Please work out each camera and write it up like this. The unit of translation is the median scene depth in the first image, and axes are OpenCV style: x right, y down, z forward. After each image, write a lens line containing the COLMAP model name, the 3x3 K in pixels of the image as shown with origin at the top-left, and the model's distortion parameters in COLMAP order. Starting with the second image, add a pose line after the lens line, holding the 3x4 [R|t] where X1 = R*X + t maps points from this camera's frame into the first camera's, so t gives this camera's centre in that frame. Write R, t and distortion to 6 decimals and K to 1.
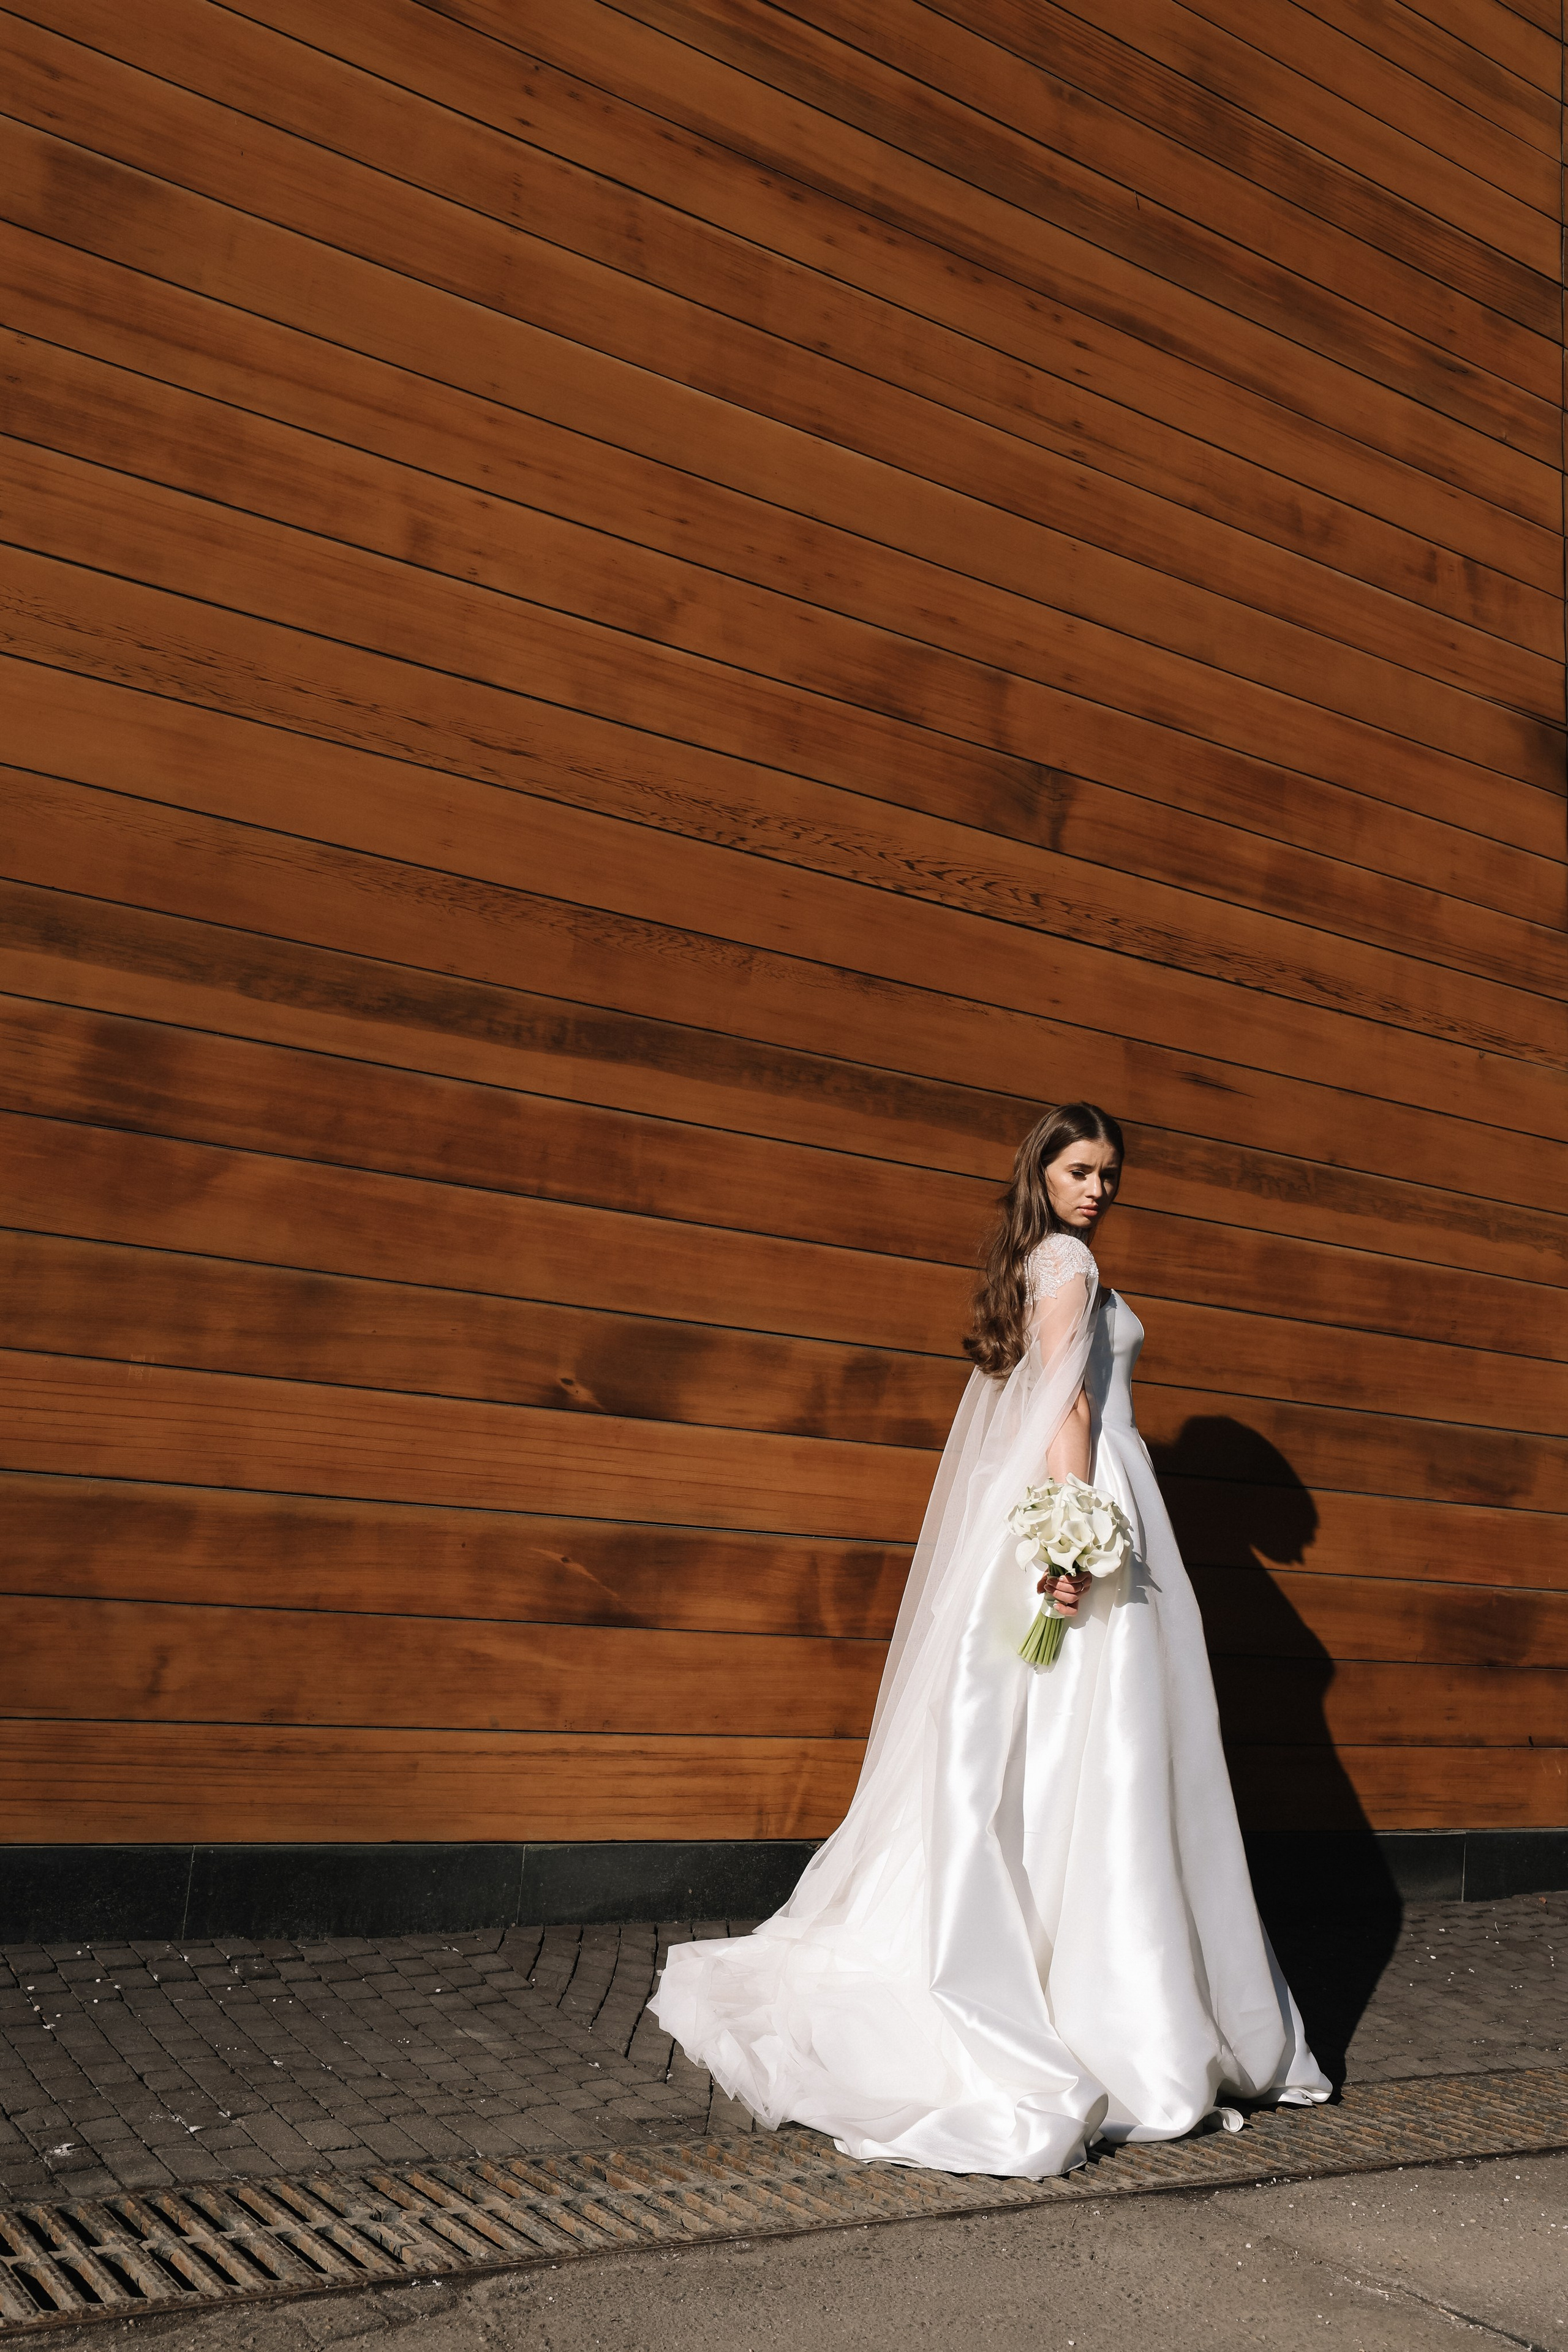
lens RADIAL K [[2125.1, 0, 780.6], [0, 2125.1, 1191.8], [0, 0, 1]] dist [-0.041092, 0.085559]
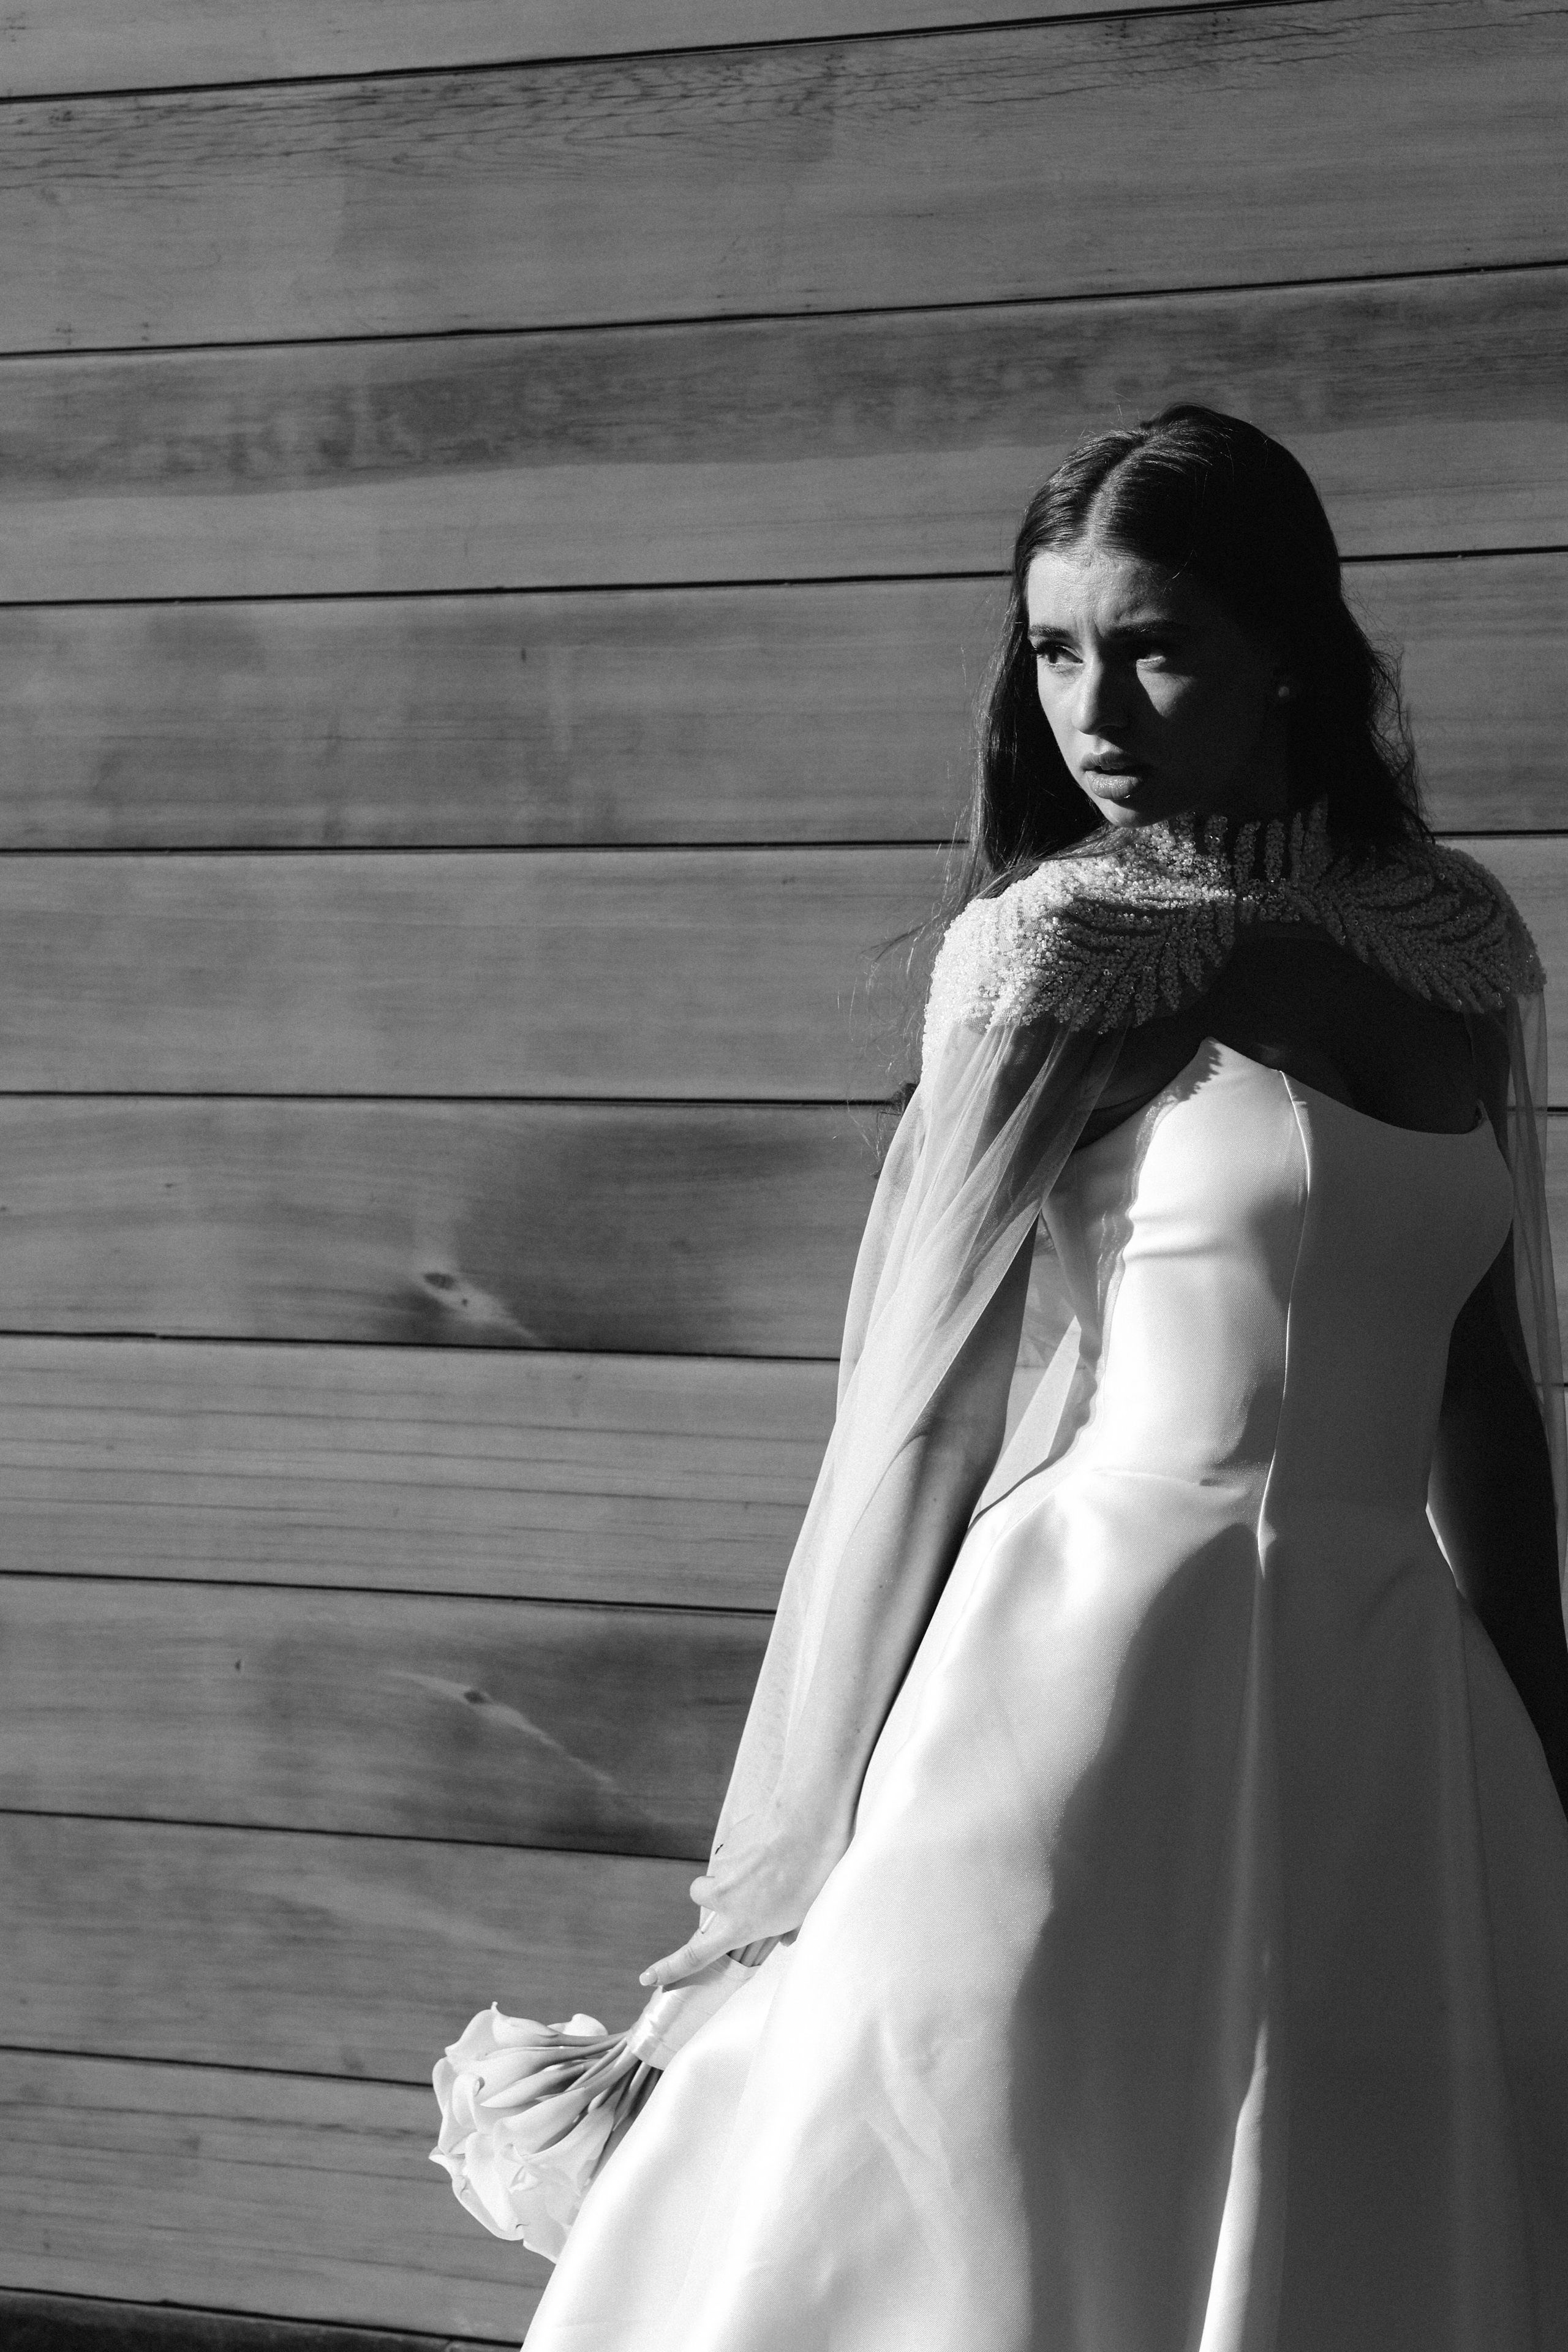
lens RADIAL K [[4652.1, 0, 724.4], [0, 4652.1, 1225.5], [0, 0, 1]] dist [0.285446, 0.000000]
pose [[0.591426, -0.009348, -0.806305, 0.673241], [0.189415, 0.973564, 0.127650, -0.027901], [0.783796, -0.228222, 0.577562, 0.514511]]
